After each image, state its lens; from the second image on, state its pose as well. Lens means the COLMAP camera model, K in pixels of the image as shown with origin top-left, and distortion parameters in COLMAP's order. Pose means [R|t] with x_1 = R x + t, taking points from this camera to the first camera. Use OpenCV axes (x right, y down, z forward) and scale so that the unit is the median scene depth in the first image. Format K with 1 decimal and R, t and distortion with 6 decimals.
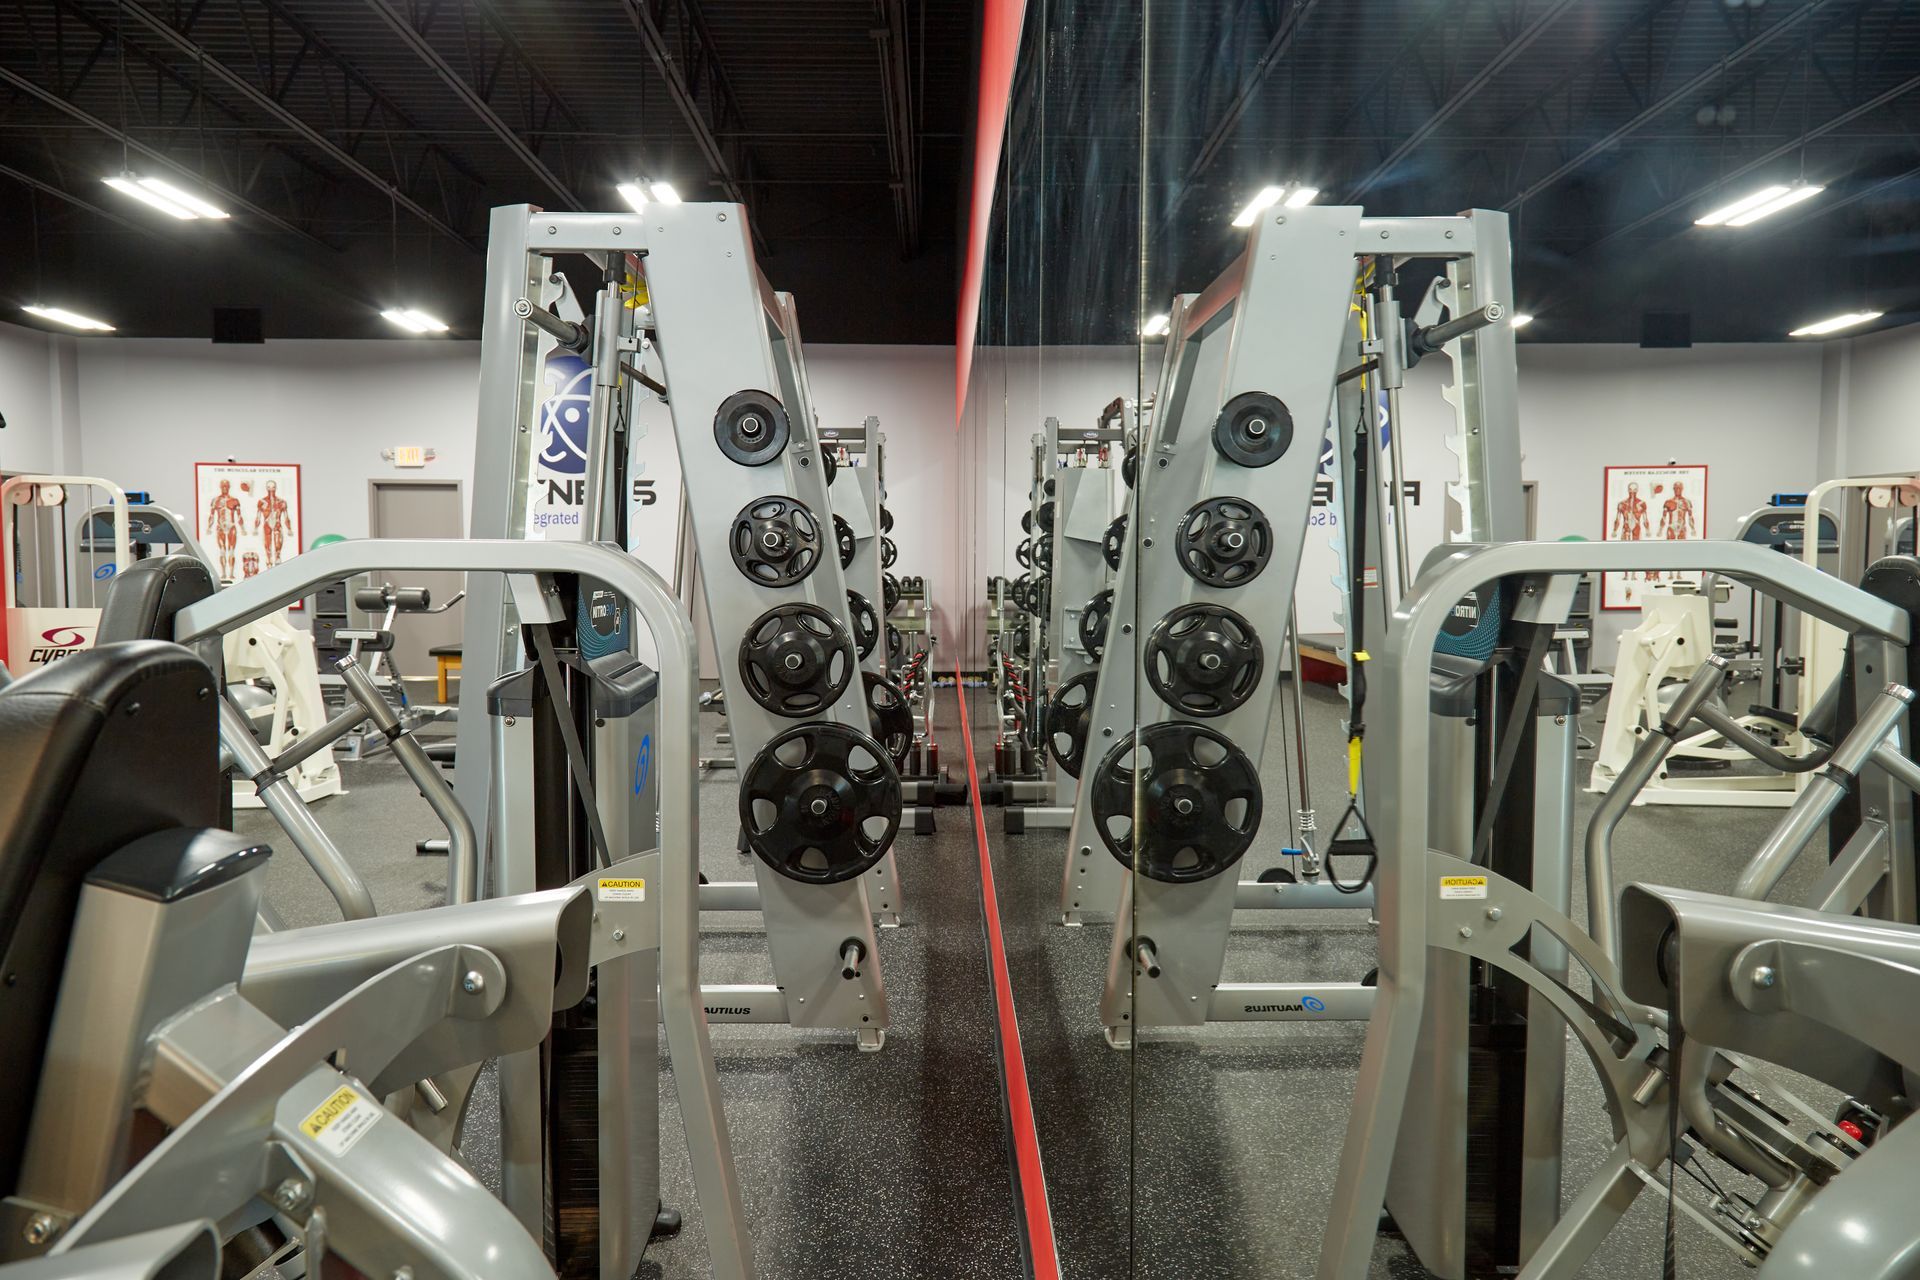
lens RADIAL K [[1273.3, 0, 958.8], [0, 1273.3, 635.7], [0, 0, 1]] dist [-0.003241, -0.001354]
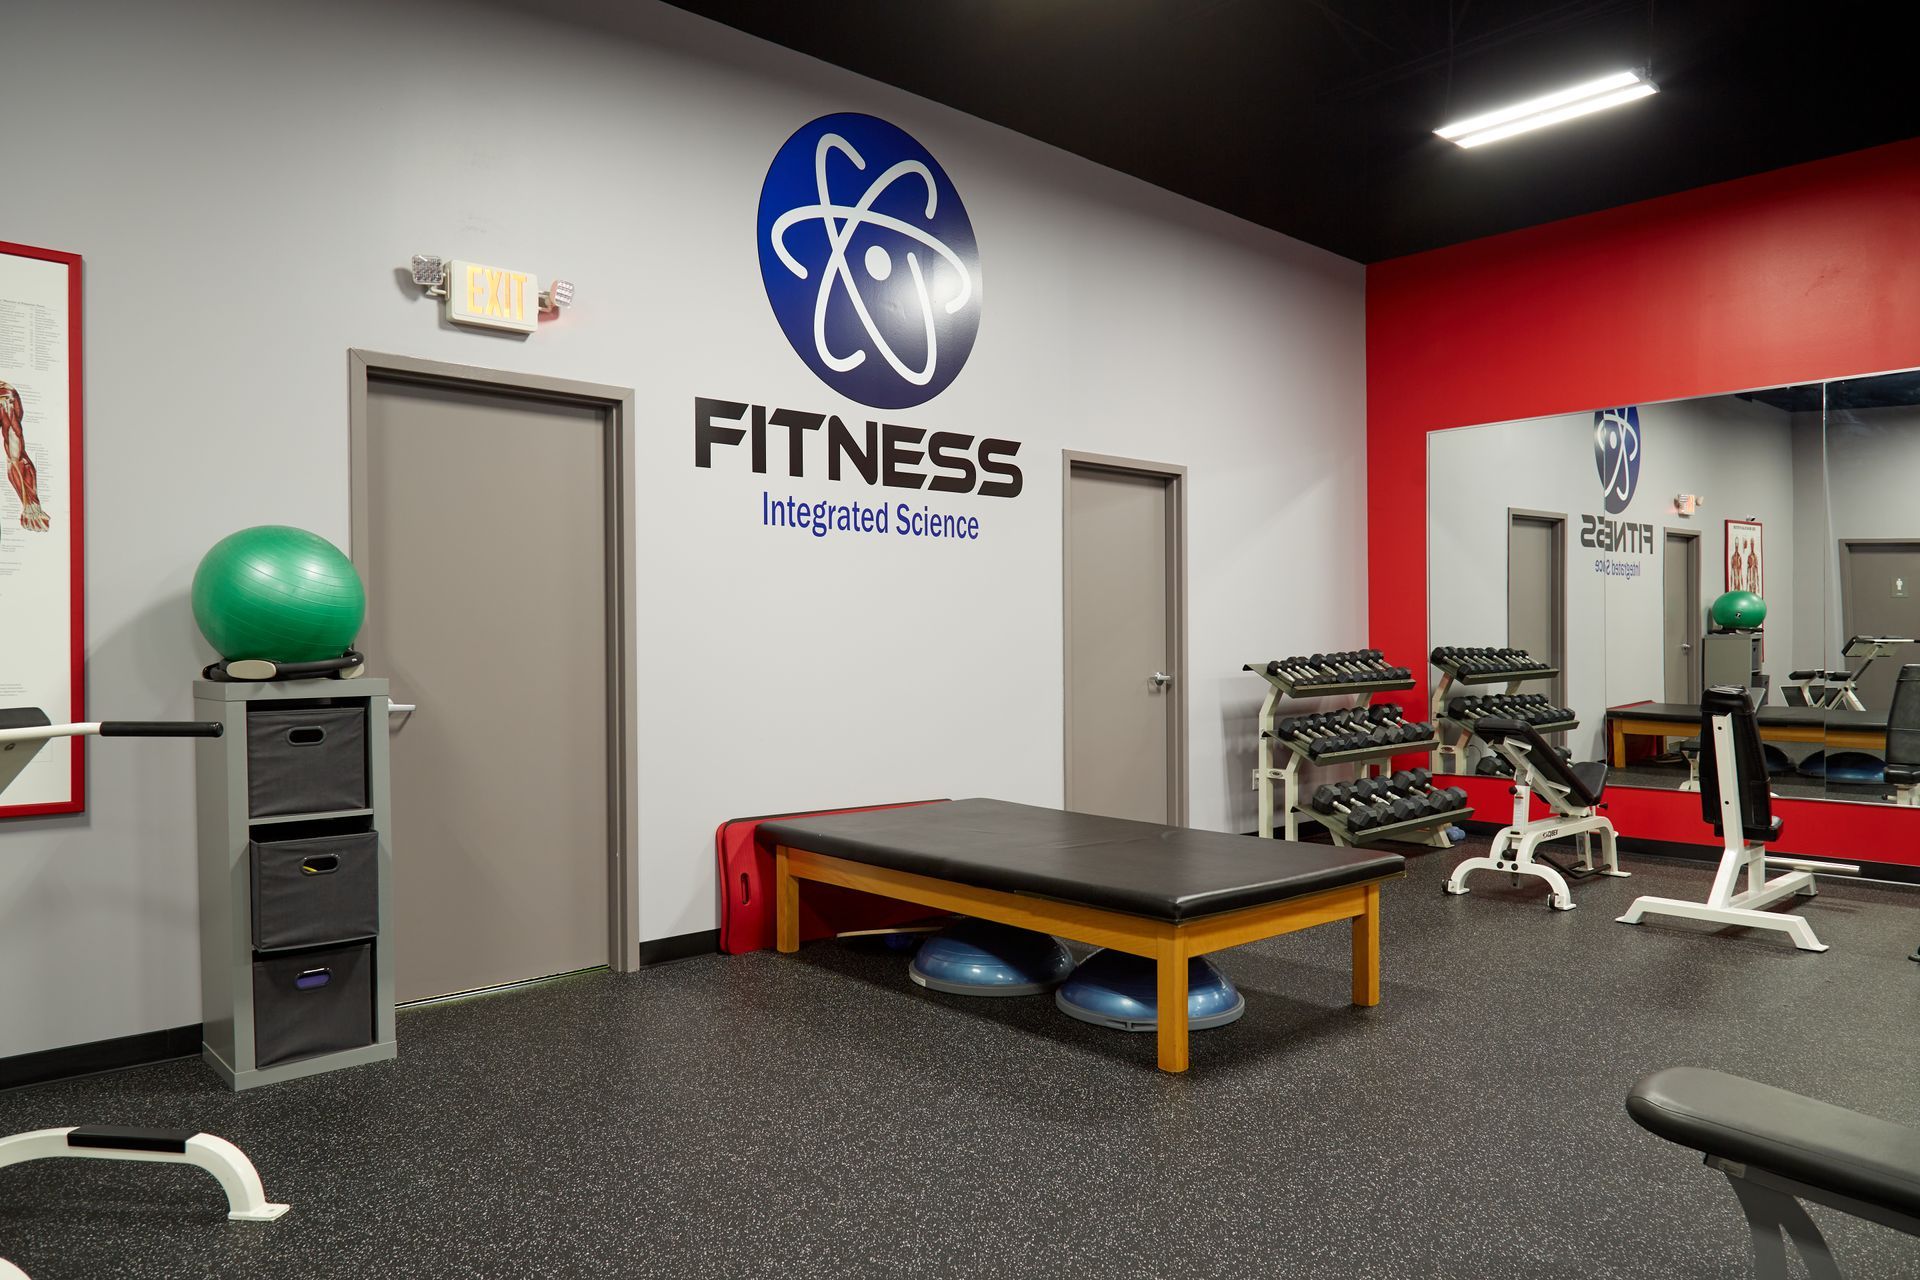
lens RADIAL K [[1273.3, 0, 960.6], [0, 1273.3, 645.1], [0, 0, 1]] dist [-0.003241, -0.001354]
pose [[0.751702, -0.015147, 0.659329, -0.550934], [0.045957, 0.998509, -0.029457, -0.038955], [-0.657900, 0.052444, 0.751277, 0.683436]]
